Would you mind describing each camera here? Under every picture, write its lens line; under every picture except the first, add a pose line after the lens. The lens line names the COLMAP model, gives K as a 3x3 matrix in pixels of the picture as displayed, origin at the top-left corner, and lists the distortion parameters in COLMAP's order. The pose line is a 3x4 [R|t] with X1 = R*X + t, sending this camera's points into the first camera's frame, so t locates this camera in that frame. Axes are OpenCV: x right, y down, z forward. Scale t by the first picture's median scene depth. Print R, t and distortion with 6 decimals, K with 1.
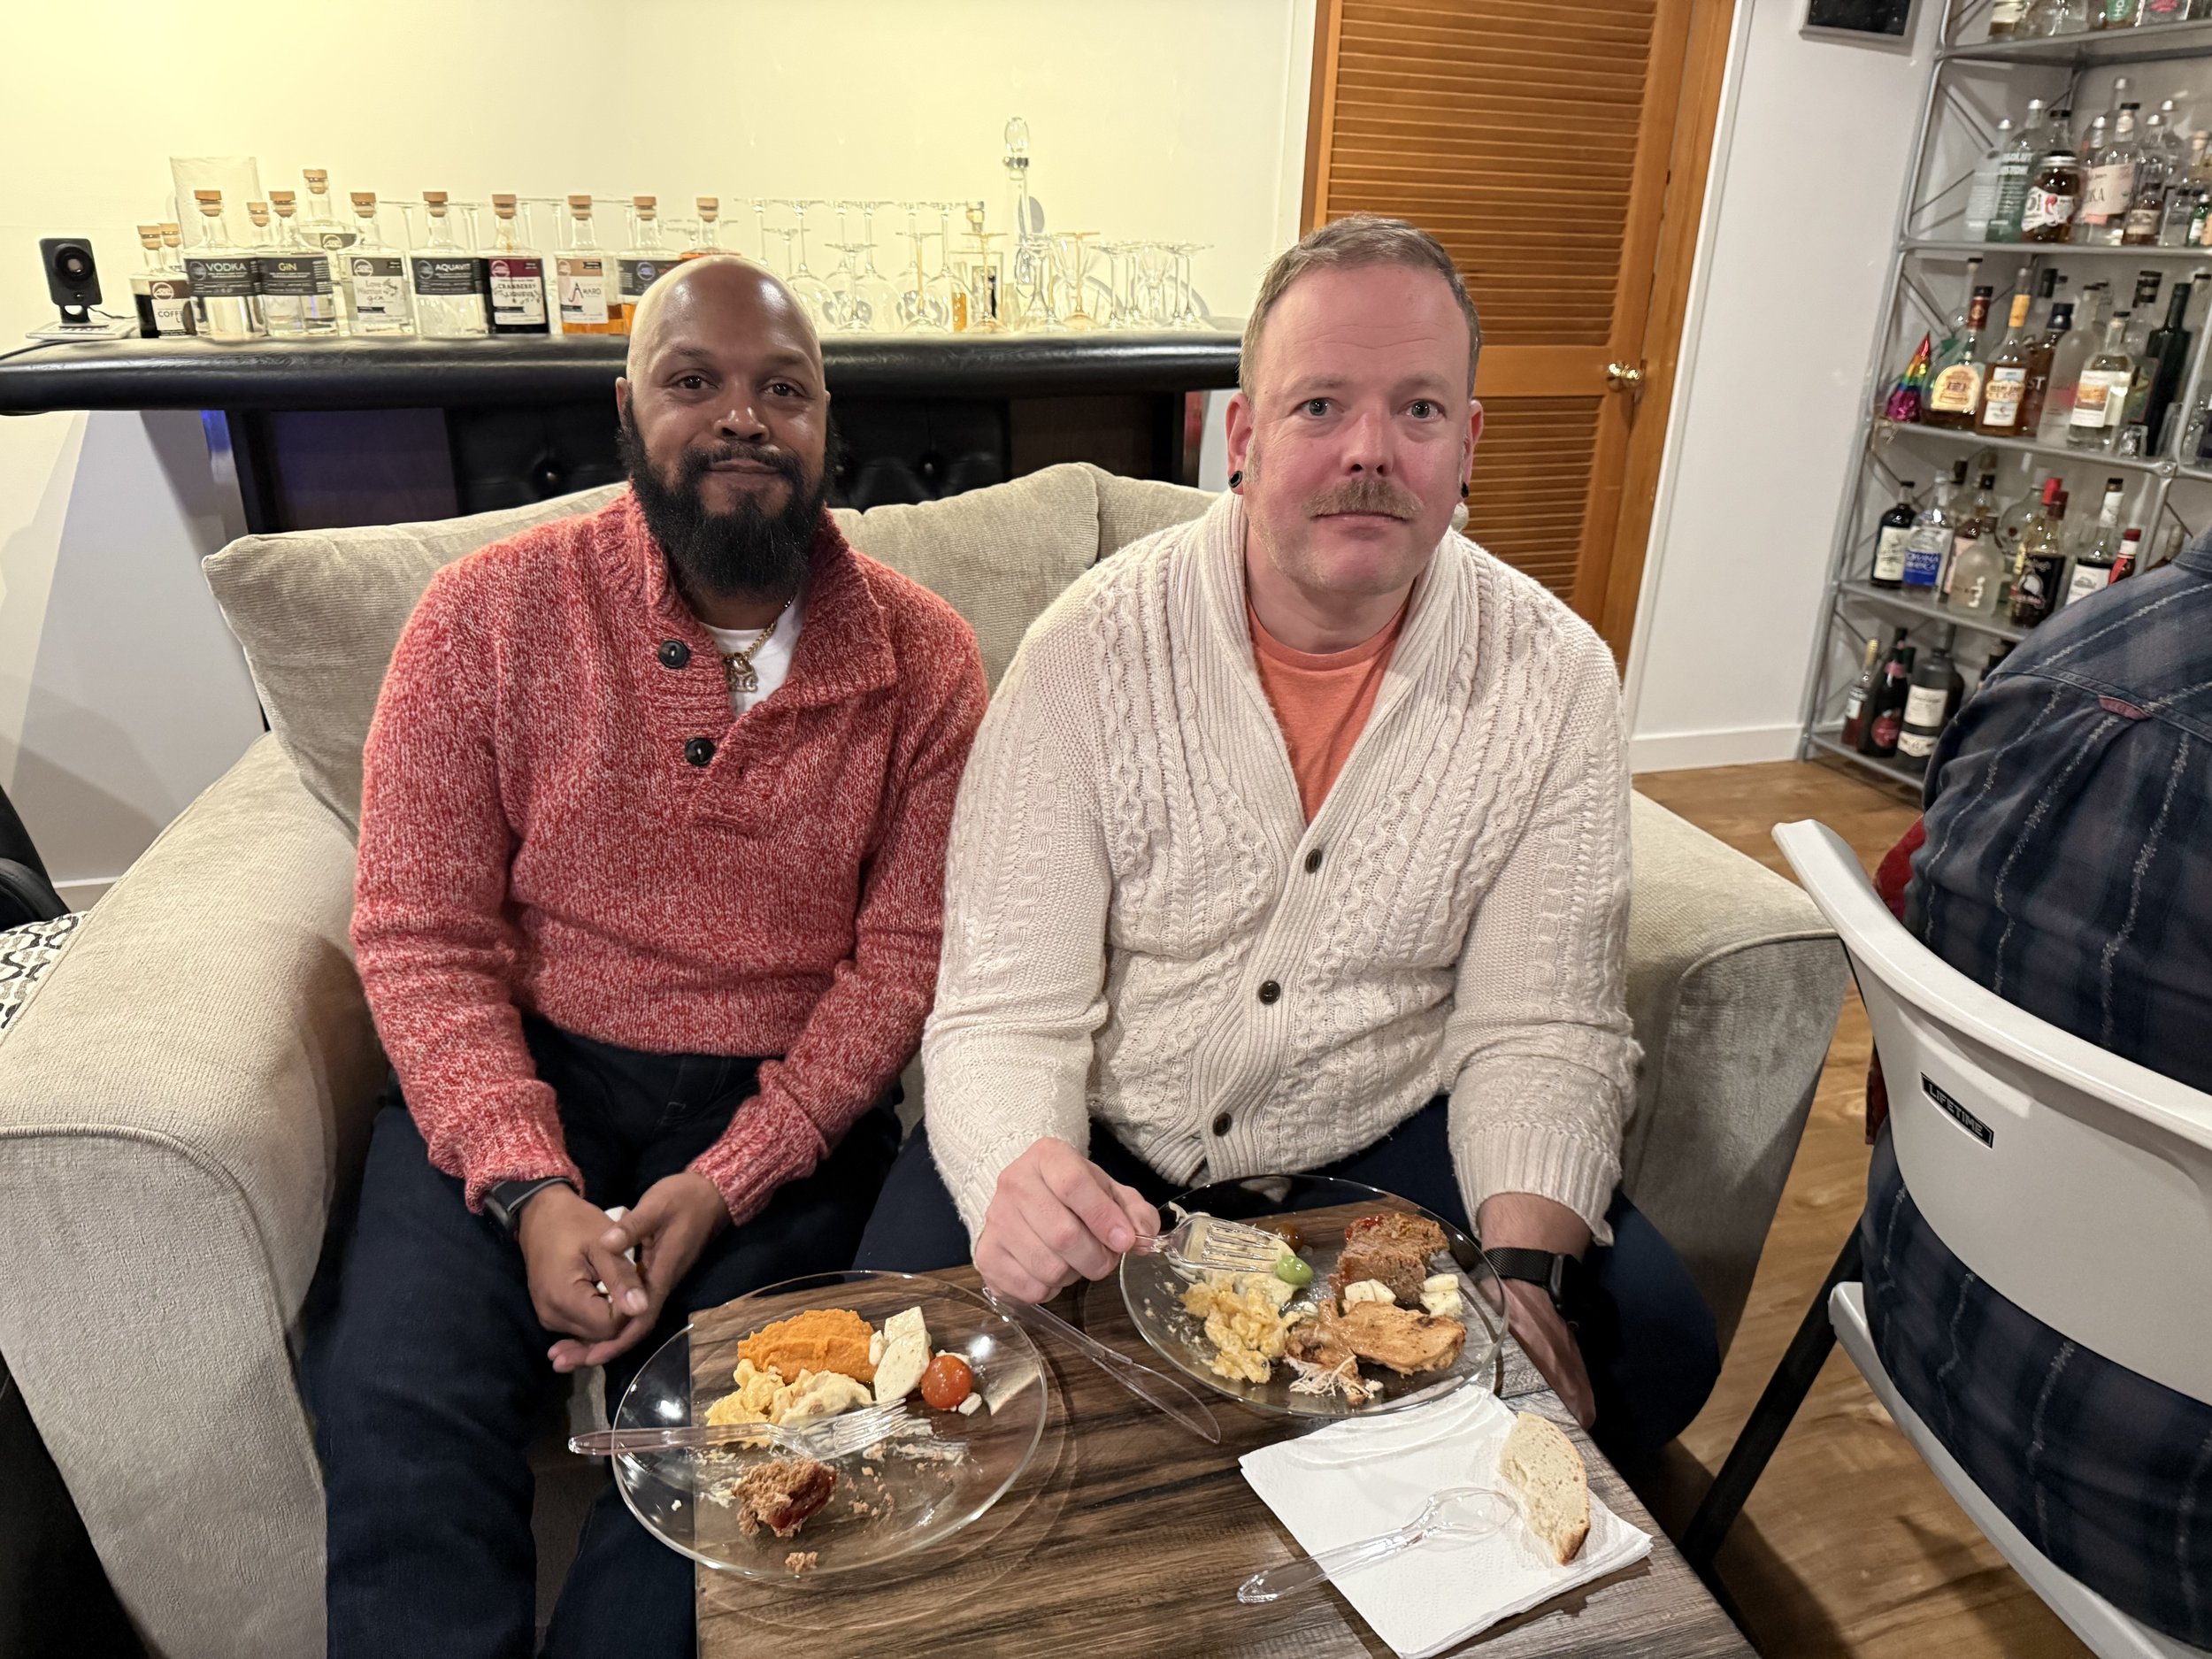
lens RADIAL K [[1559.5, 0, 1110.6], [0, 1559.5, 816.5], [0, 0, 1]] dist [0.024205, -0.008615]
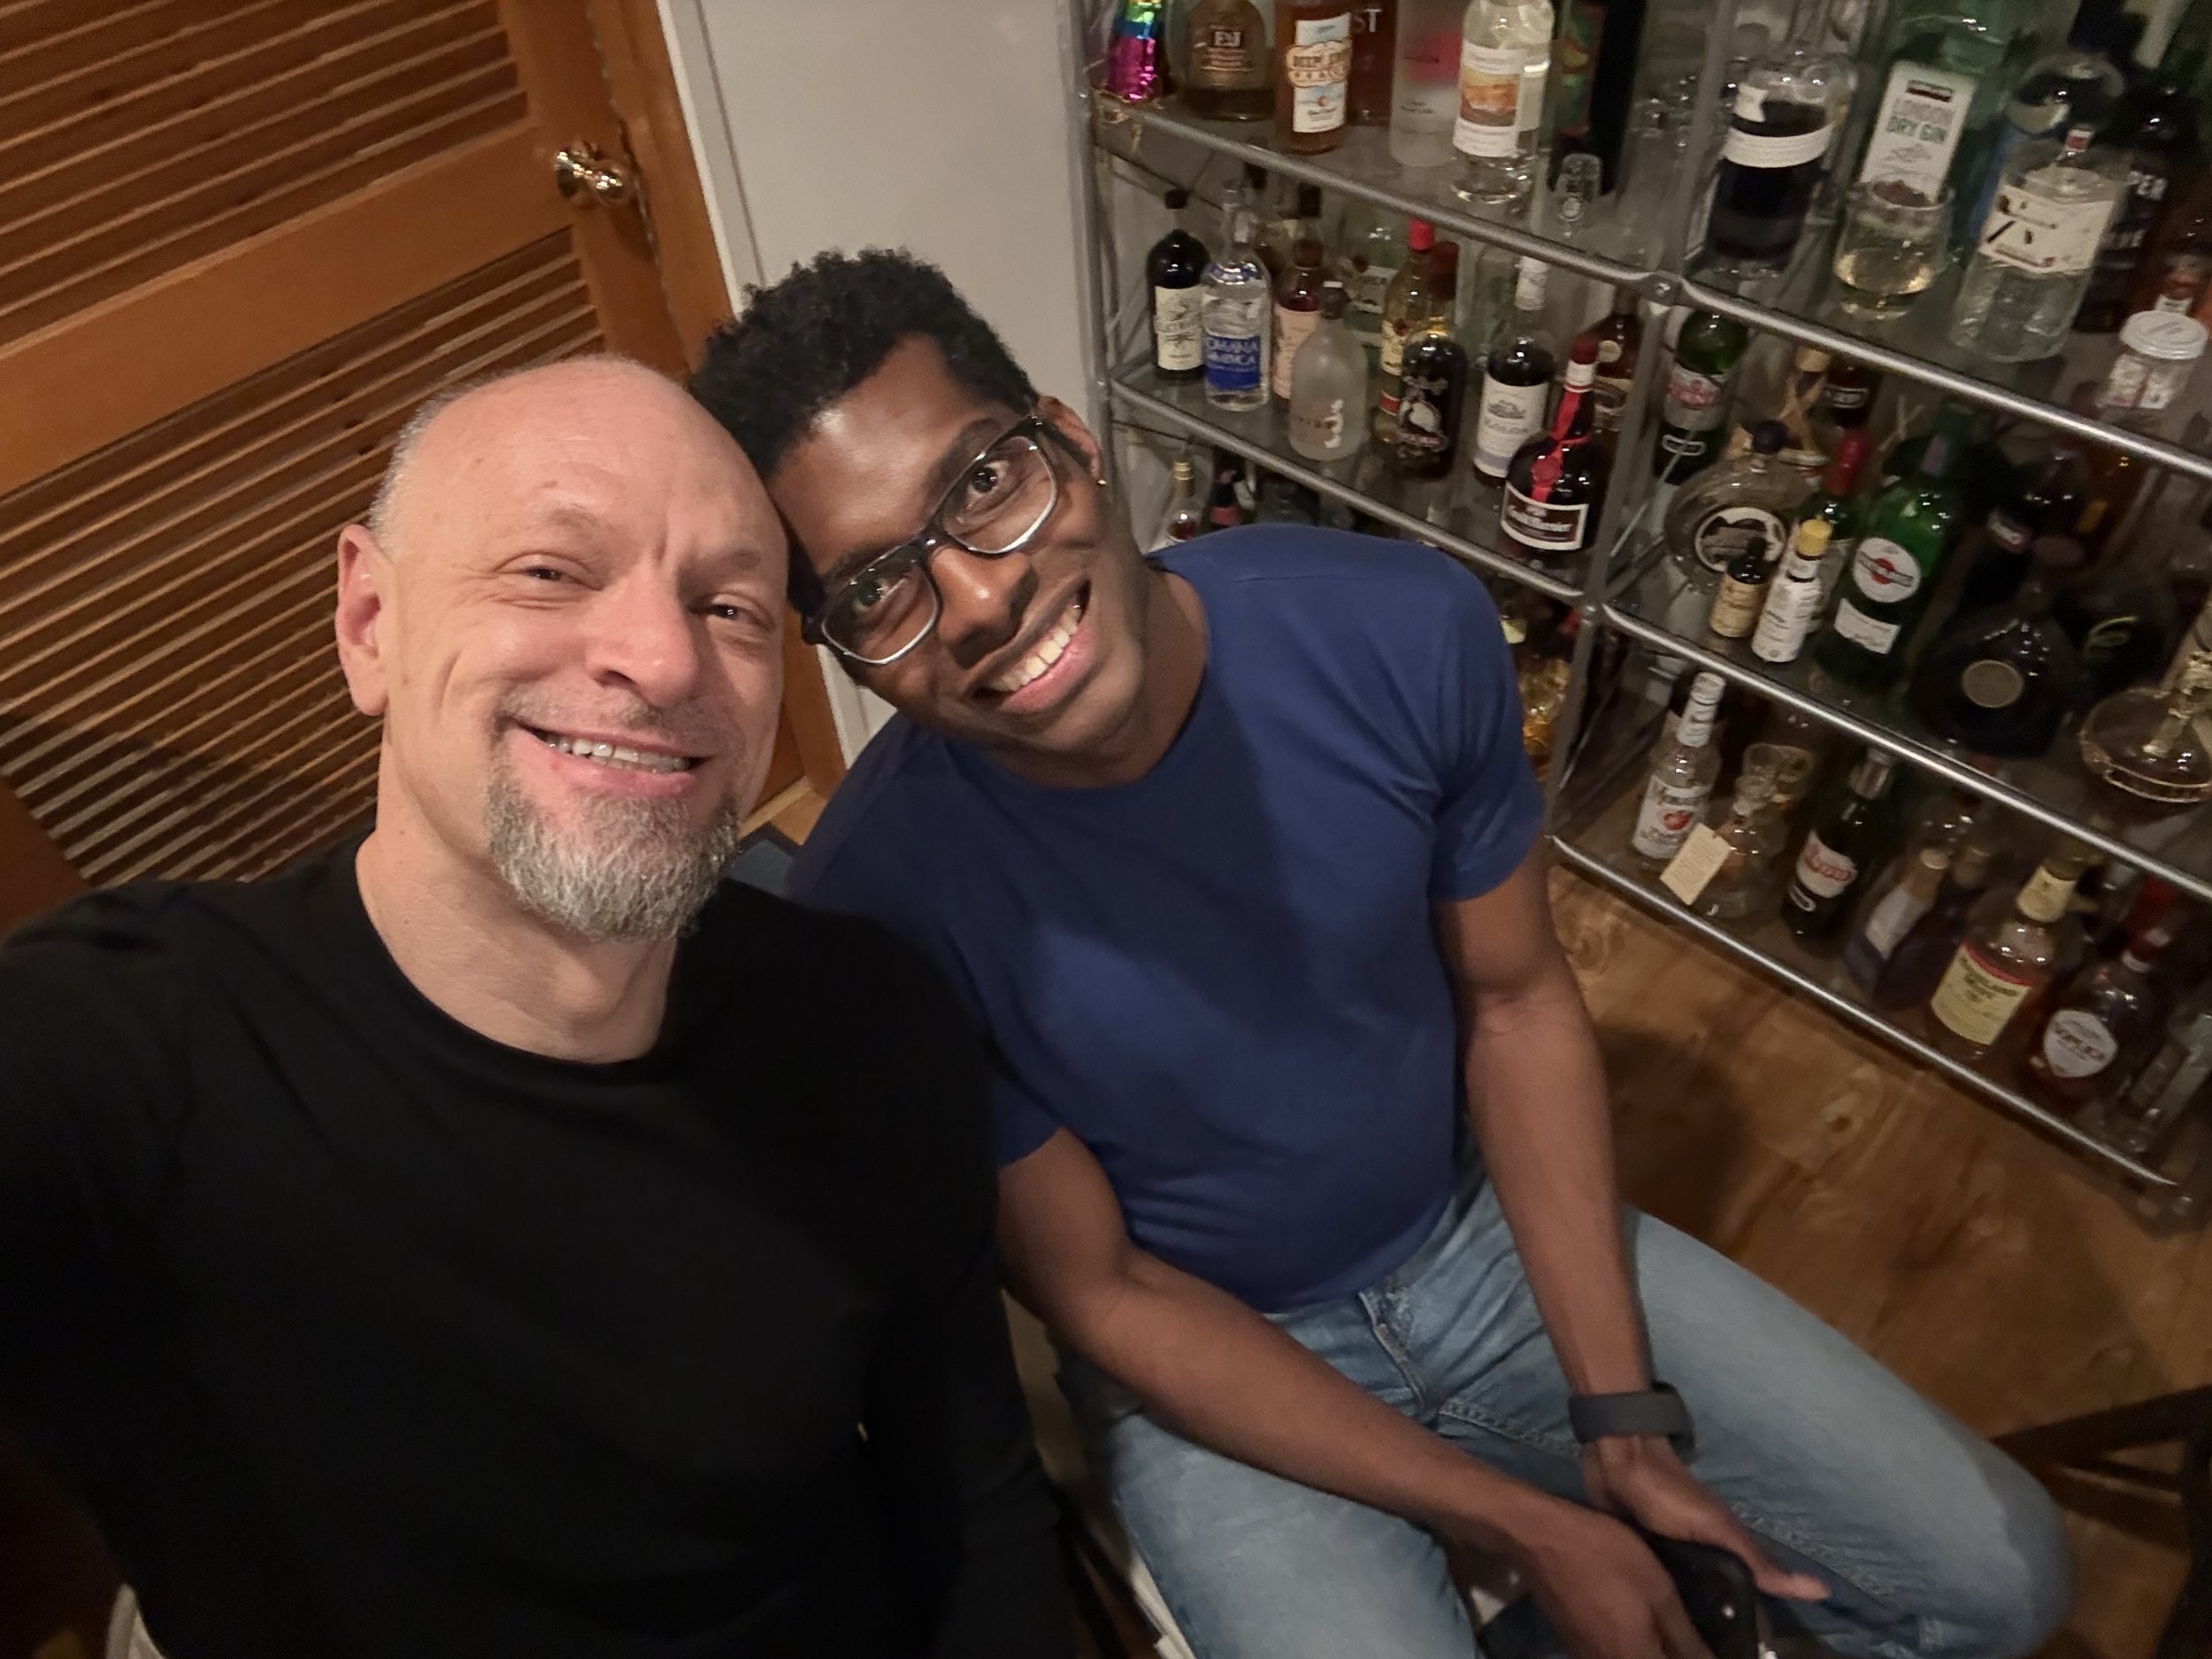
lens RADIAL K [[1519.9, 0, 1091.3], [0, 1519.9, 829.4], [0, 0, 1]] dist [0.002098, 0.000562]
pose [[0.878635, -0.408178, 0.247771, 0.273543], [0.252954, 0.837998, 0.483502, -0.299861], [-0.404987, -0.362147, 0.839545, 0.511782]]
